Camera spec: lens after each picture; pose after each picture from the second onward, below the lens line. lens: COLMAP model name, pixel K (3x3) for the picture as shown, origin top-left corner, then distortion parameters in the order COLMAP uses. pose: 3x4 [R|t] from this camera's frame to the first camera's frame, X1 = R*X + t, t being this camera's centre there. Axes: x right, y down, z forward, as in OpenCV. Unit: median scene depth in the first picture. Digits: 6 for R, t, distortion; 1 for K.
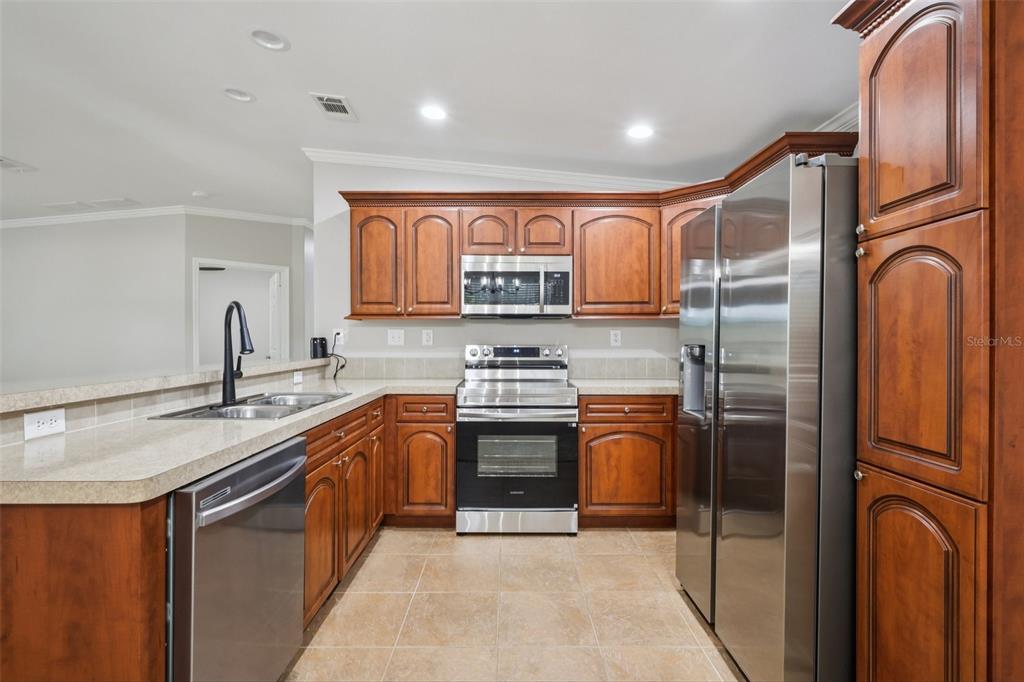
lens RADIAL K [[476.0, 0, 512.1], [0, 476.0, 341.1], [0, 0, 1]] dist [-0.009324, 0.002008]
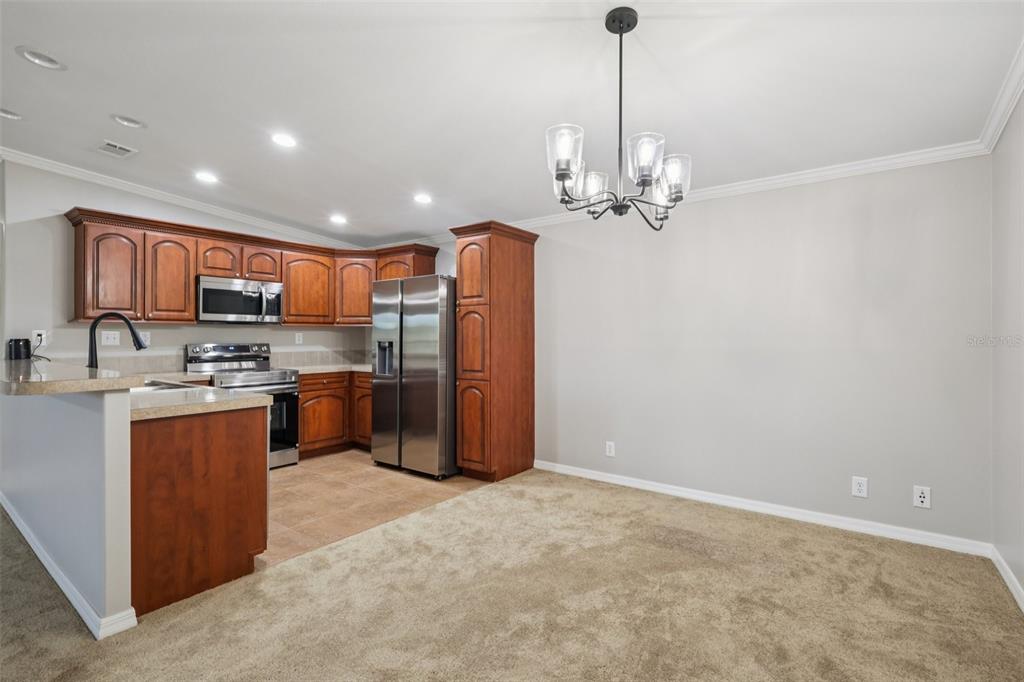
lens RADIAL K [[476.0, 0, 517.3], [0, 476.0, 334.4], [0, 0, 1]] dist [-0.009324, 0.002008]
pose [[0.594754, 0.003182, 0.803902, -0.685289], [0.007199, 0.999931, -0.009284, 0.000219], [-0.803876, 0.011309, 0.594690, -0.516343]]
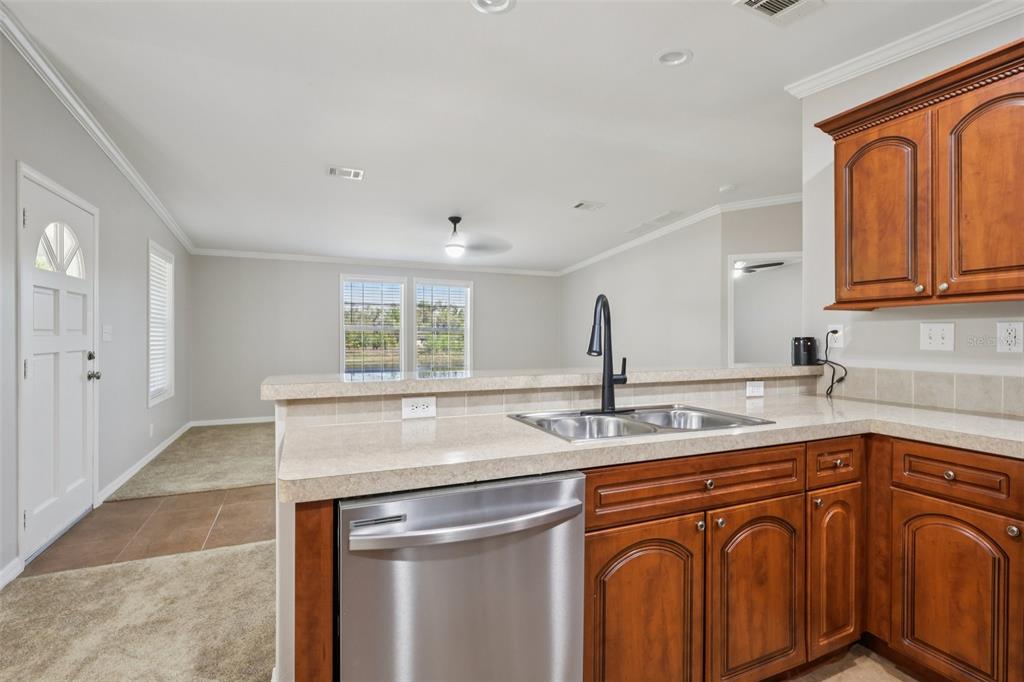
lens RADIAL K [[476.0, 0, 510.8], [0, 476.0, 339.0], [0, 0, 1]] dist [-0.009324, 0.002008]
pose [[0.389025, 0.006219, -0.921206, 0.104216], [-0.009578, 0.999950, 0.002705, -0.002821], [0.921178, 0.007771, 0.389065, 0.354063]]
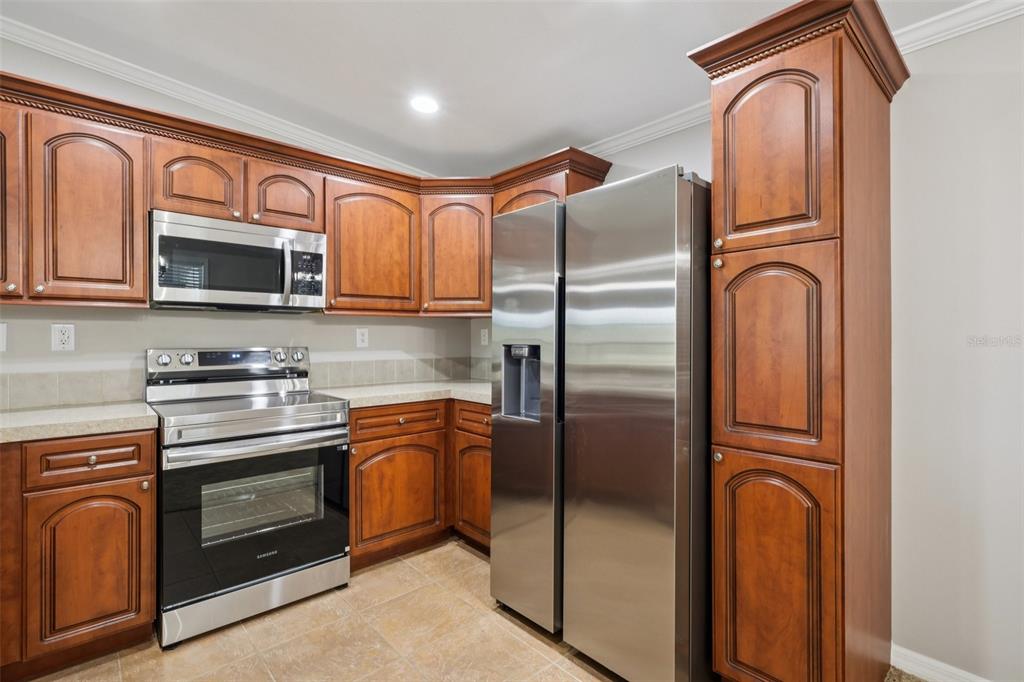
lens RADIAL K [[476.0, 0, 512.5], [0, 476.0, 338.6], [0, 0, 1]] dist [-0.009324, 0.002008]
pose [[0.743456, -0.003364, 0.668776, -0.187268], [0.006116, 0.999980, -0.001769, -0.002343], [-0.668757, 0.005405, 0.743461, 0.217824]]
